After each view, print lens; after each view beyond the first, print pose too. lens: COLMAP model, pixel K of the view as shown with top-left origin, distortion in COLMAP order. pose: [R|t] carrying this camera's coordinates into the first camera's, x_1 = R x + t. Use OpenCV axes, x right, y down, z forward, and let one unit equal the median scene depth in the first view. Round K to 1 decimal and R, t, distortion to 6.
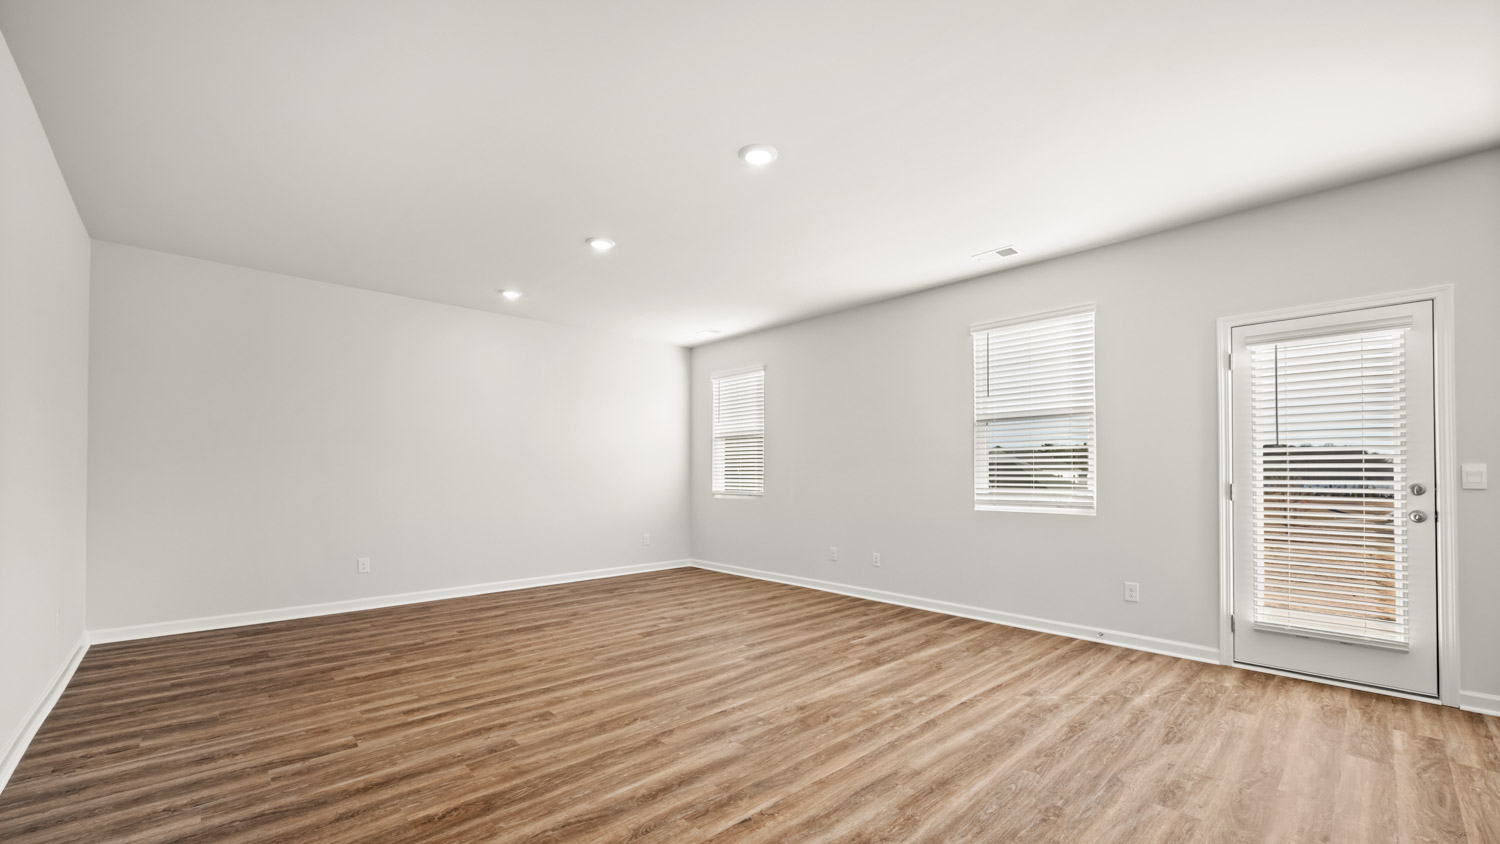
lens RADIAL K [[593.1, 0, 765.5], [0, 593.1, 467.4], [0, 0, 1]] dist [-0.001282, -0.000135]
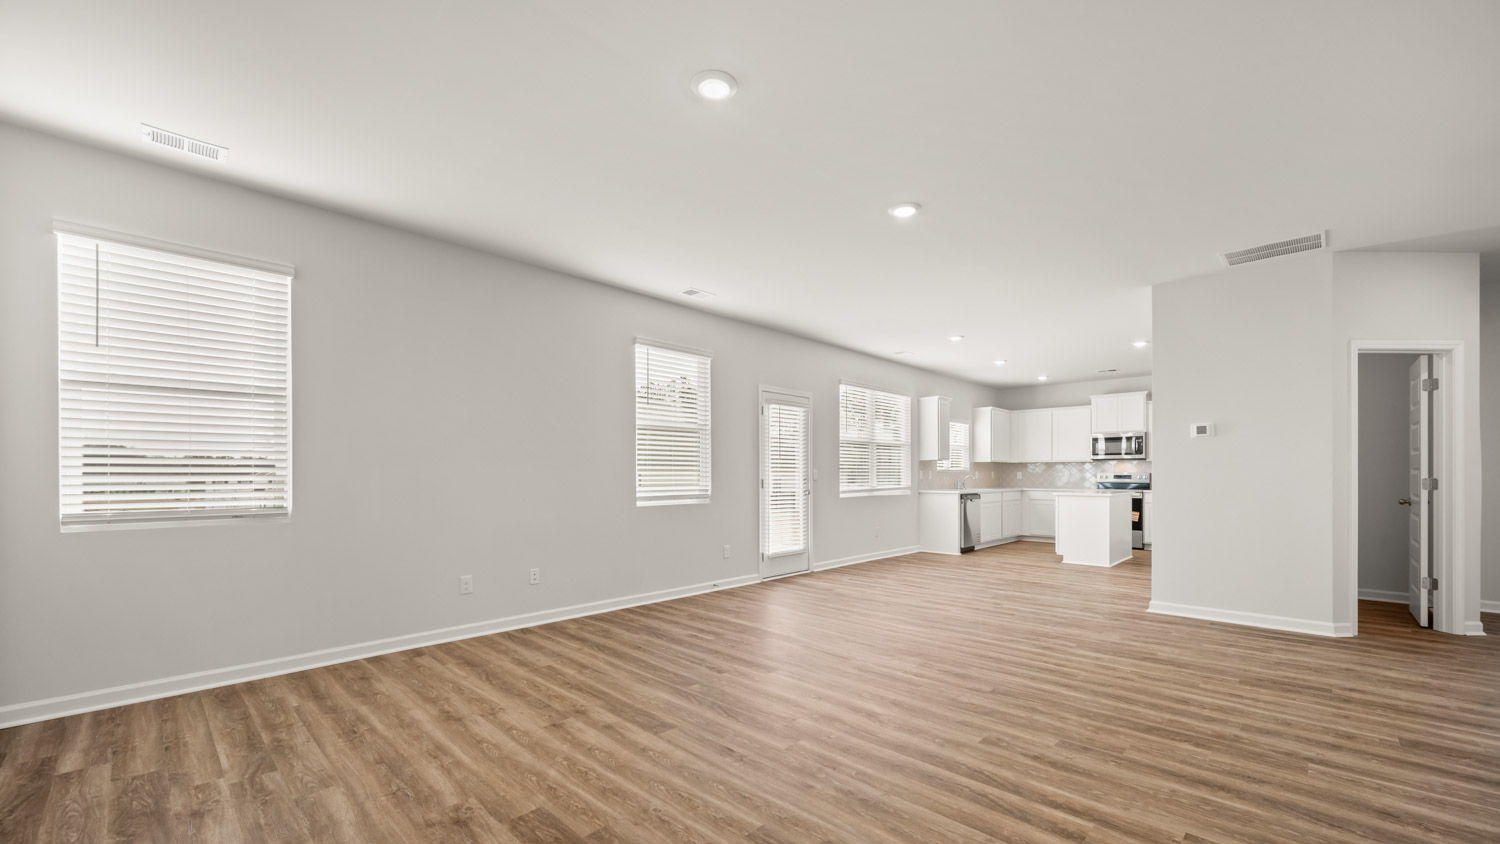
lens RADIAL K [[594.9, 0, 745.1], [0, 594.9, 476.9], [0, 0, 1]] dist [-0.000056, -0.000056]
pose [[-0.035763, -0.005224, 0.999347, -1.122656], [-0.011679, 0.999920, 0.004809, 0.014202], [-0.999292, -0.011499, -0.035821, 1.256922]]
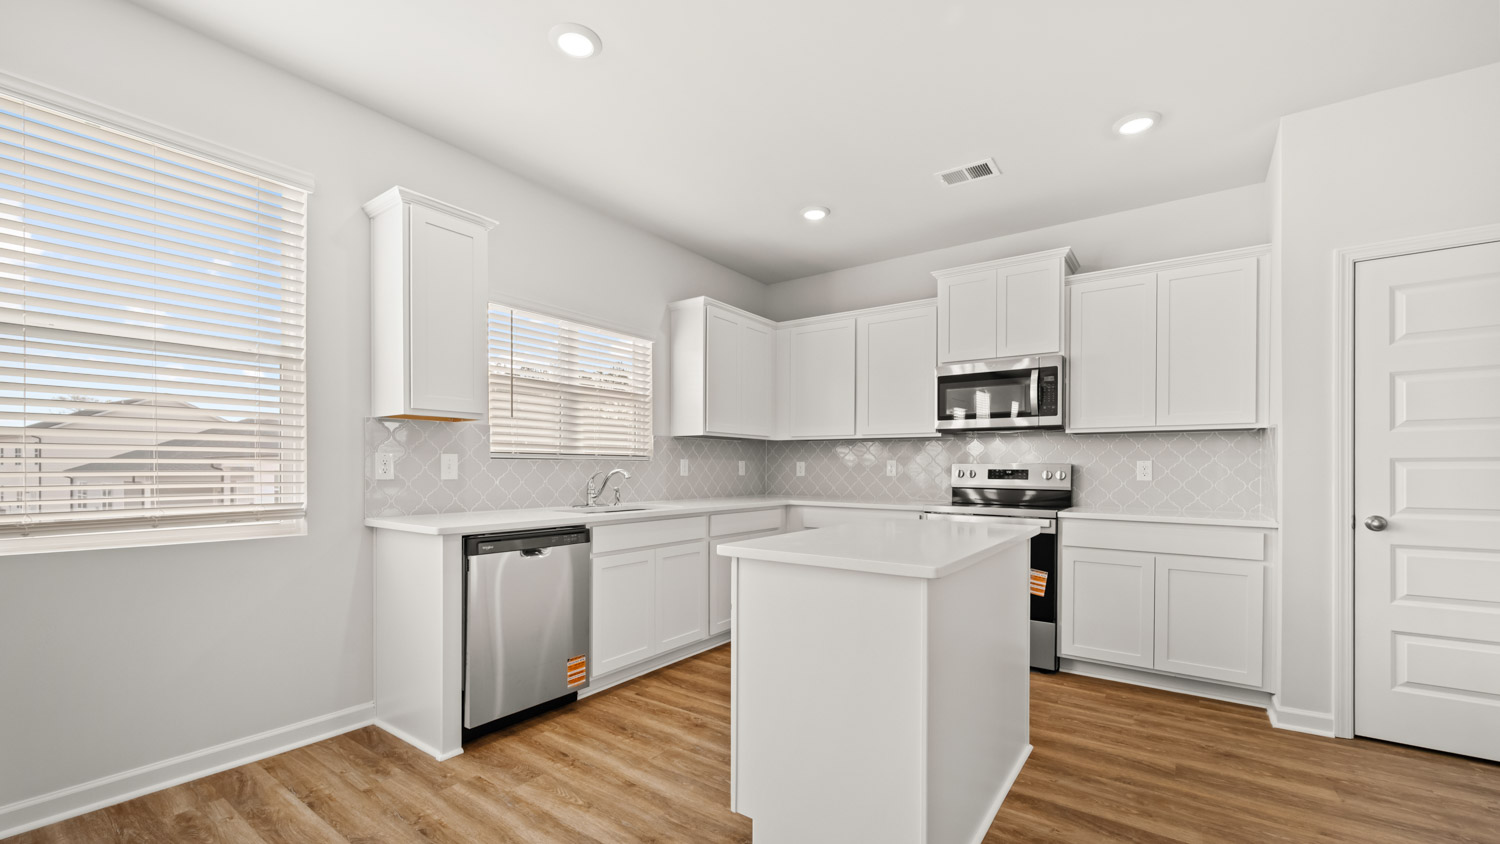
lens RADIAL K [[600.6, 0, 767.8], [0, 600.6, 471.6], [0, 0, 1]] dist [-0.000267, 0.000044]
pose [[-0.205506, -0.003610, 0.978649, 0.746192], [-0.017923, 0.999839, -0.000075, 0.009190], [-0.978492, -0.017556, -0.205538, -0.046020]]
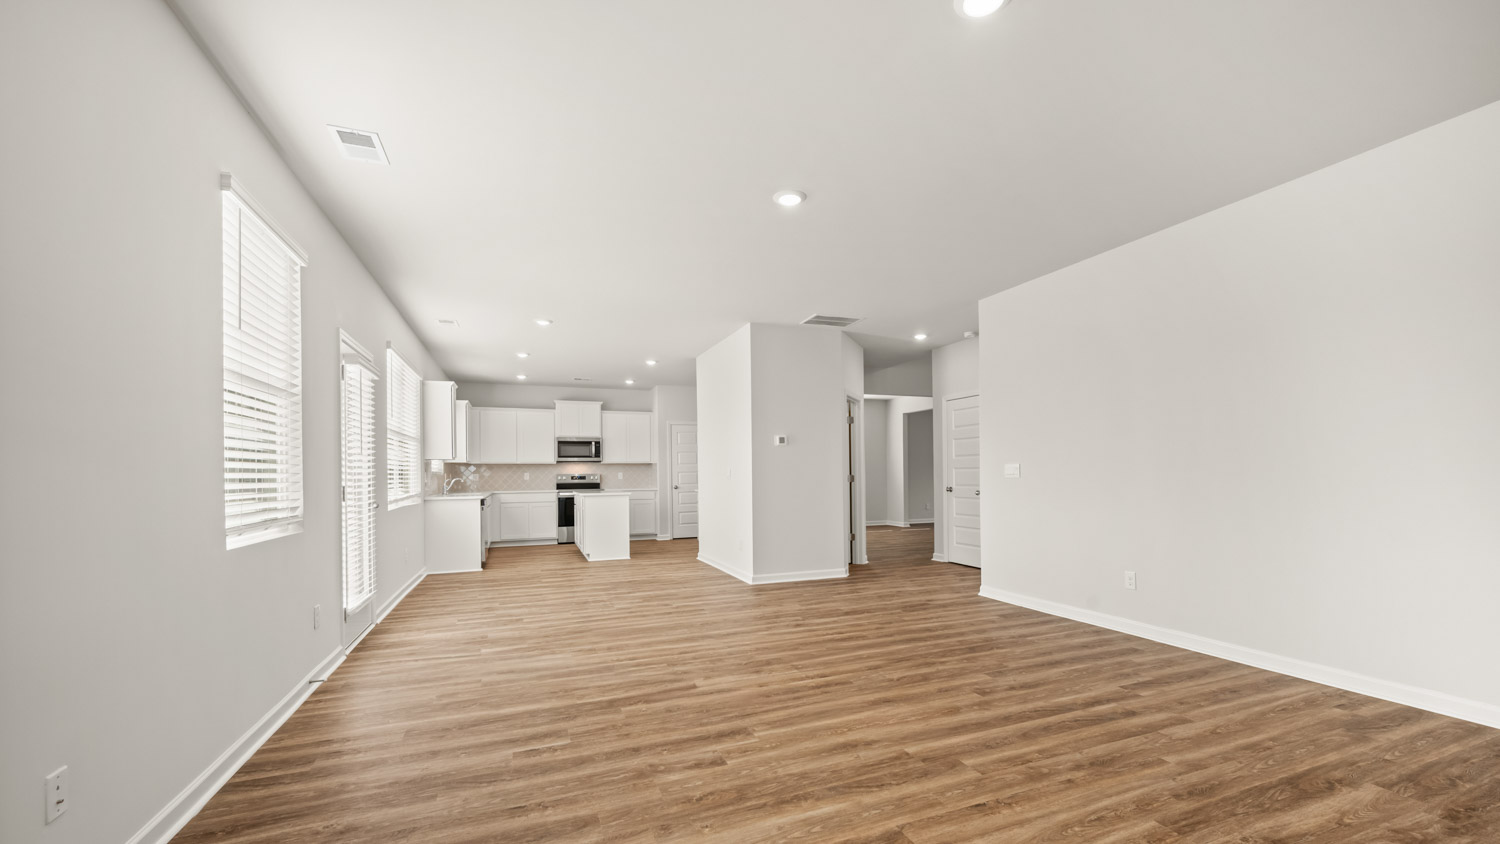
lens RADIAL K [[600.6, 0, 767.8], [0, 600.6, 471.6], [0, 0, 1]] dist [-0.000267, 0.000044]
pose [[-0.928593, 0.009290, 0.370983, -0.373544], [0.004477, 0.999894, -0.013833, 0.022726], [-0.371072, -0.011184, -0.928537, 1.940066]]
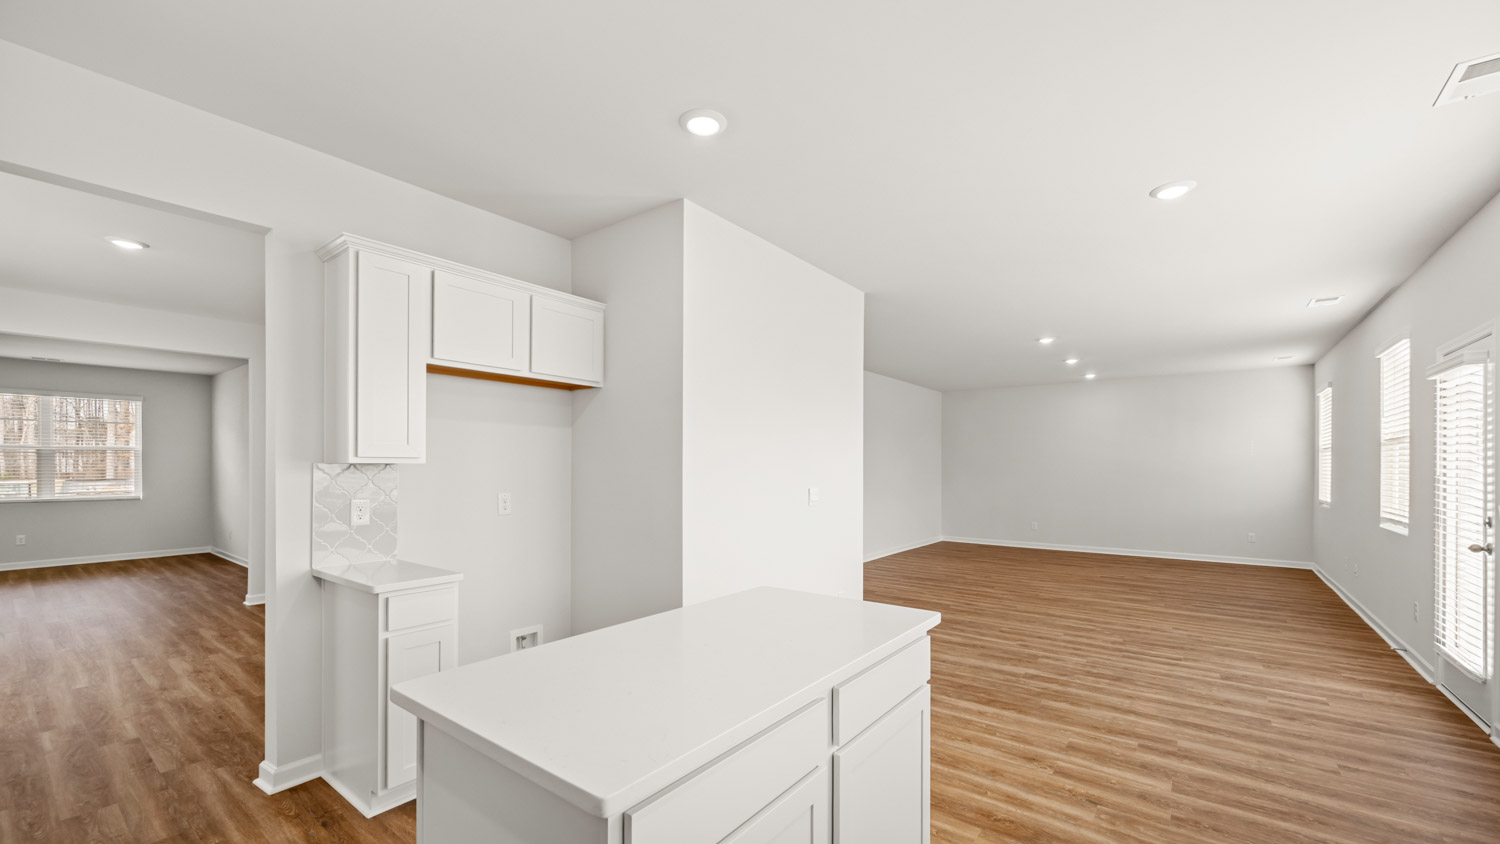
lens RADIAL K [[599.9, 0, 752.2], [0, 599.9, 465.9], [0, 0, 1]] dist [0.001083, 0.000302]
pose [[0.155108, -0.002234, -0.987895, 1.826475], [0.008698, 0.999962, -0.000895, -0.063623], [0.987859, -0.008454, 0.155122, -0.369911]]
